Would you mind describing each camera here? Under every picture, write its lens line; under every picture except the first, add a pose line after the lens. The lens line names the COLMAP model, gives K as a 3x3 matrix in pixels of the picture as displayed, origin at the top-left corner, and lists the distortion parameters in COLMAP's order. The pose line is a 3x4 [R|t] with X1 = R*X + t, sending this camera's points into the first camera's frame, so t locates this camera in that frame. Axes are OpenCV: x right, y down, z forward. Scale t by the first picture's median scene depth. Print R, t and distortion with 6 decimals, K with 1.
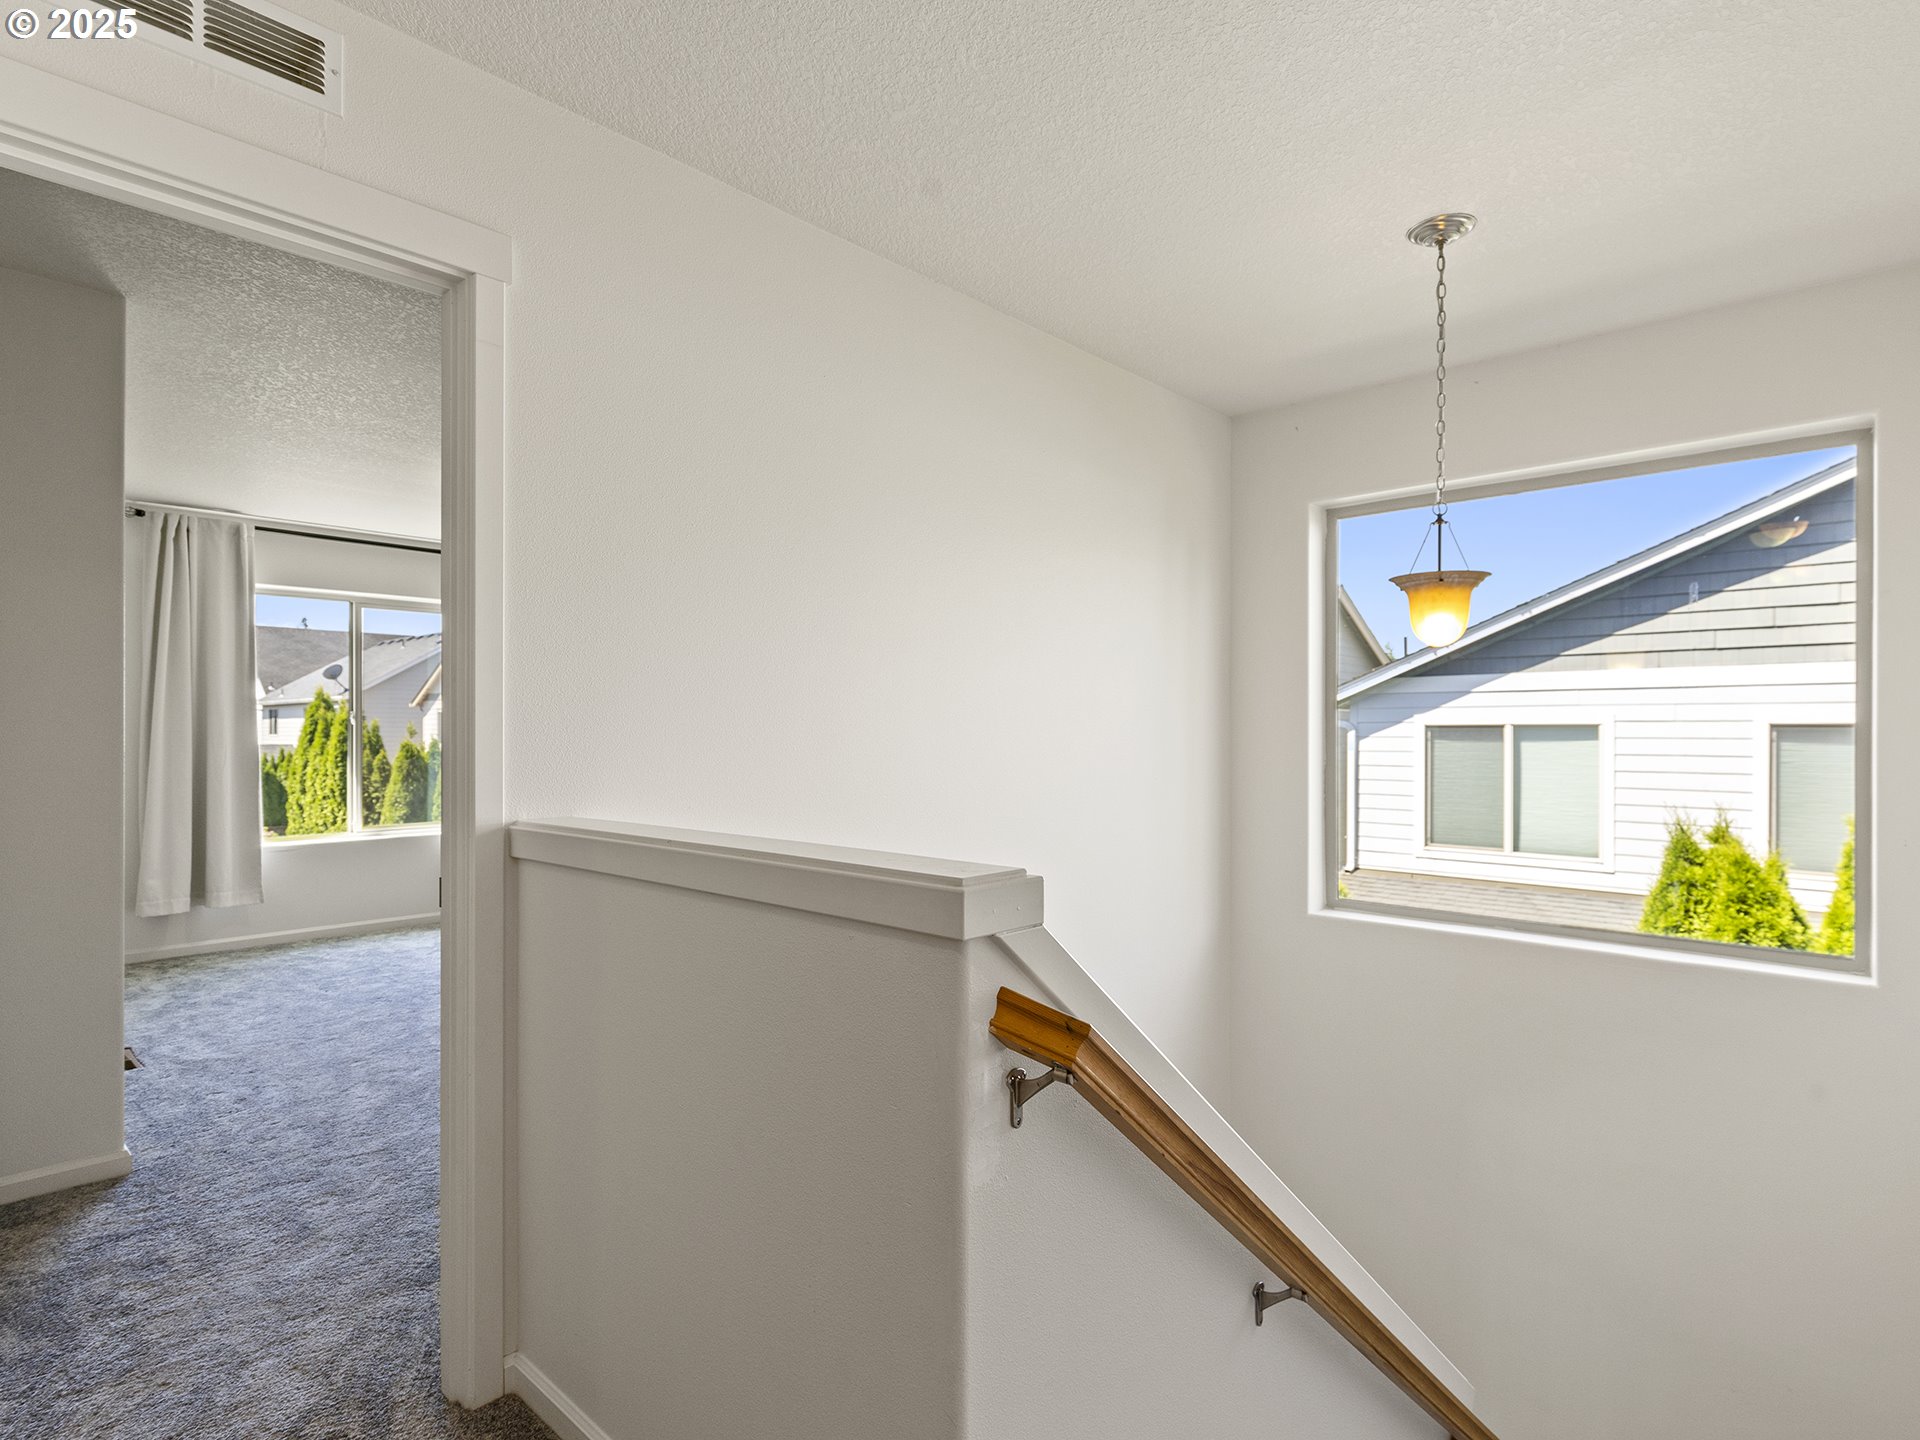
lens RADIAL K [[959.6, 0, 960.0], [0, 959.6, 720.0], [0, 0, 1]] dist [-0.000715, 0.006695]
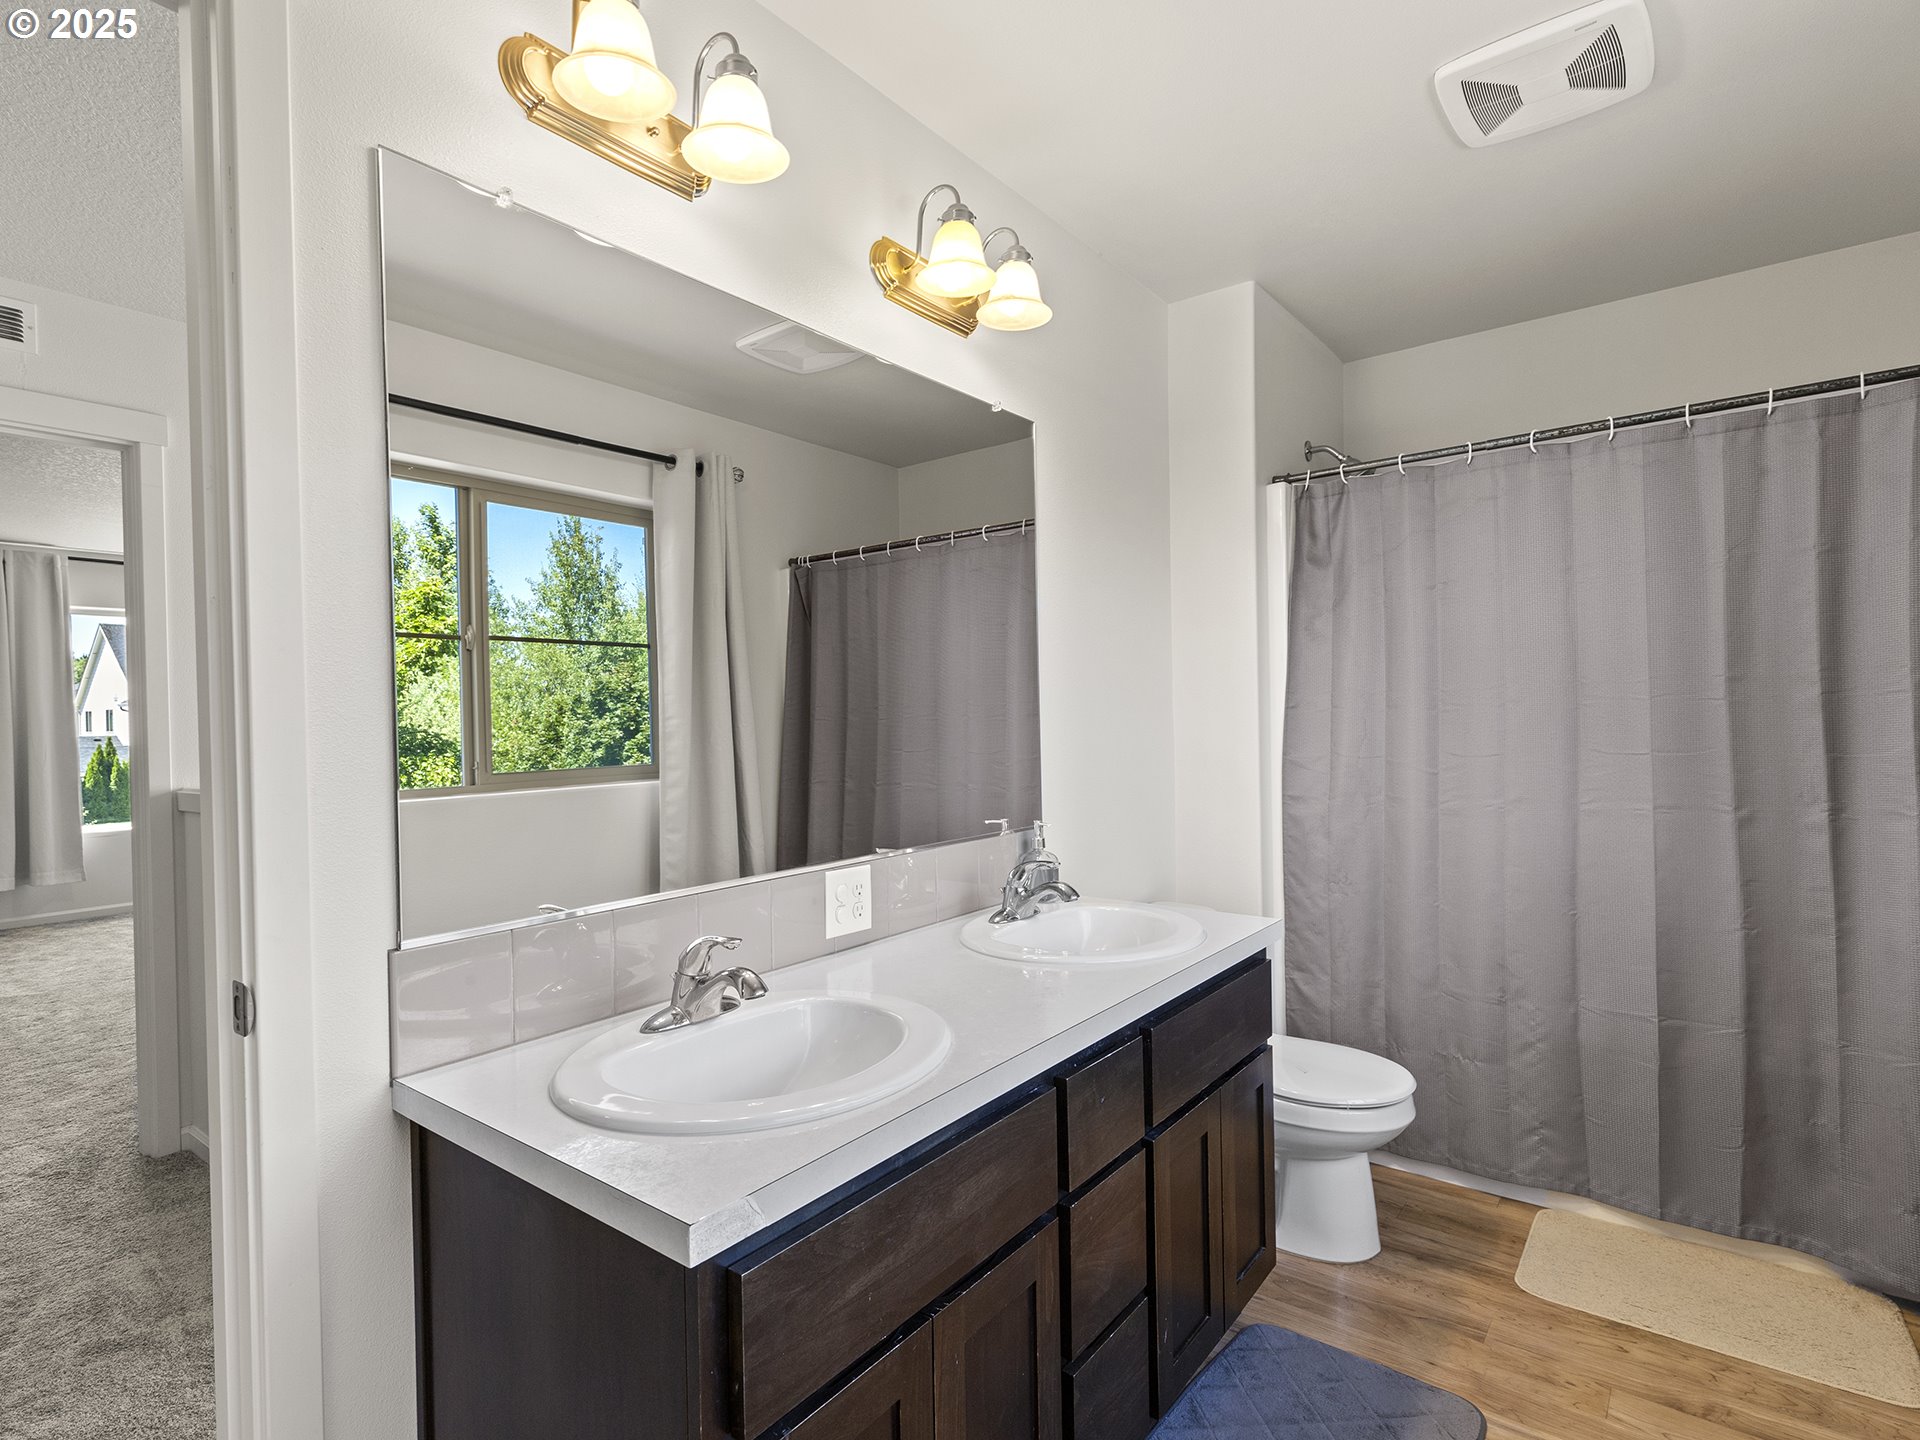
lens RADIAL K [[959.6, 0, 960.0], [0, 959.6, 720.0], [0, 0, 1]] dist [-0.000715, 0.006695]
pose [[0.997265, -0.016363, 0.072077, 0.267999], [0.015599, 0.999816, 0.011148, -0.001257], [-0.072247, -0.009993, 0.997337, -0.254172]]
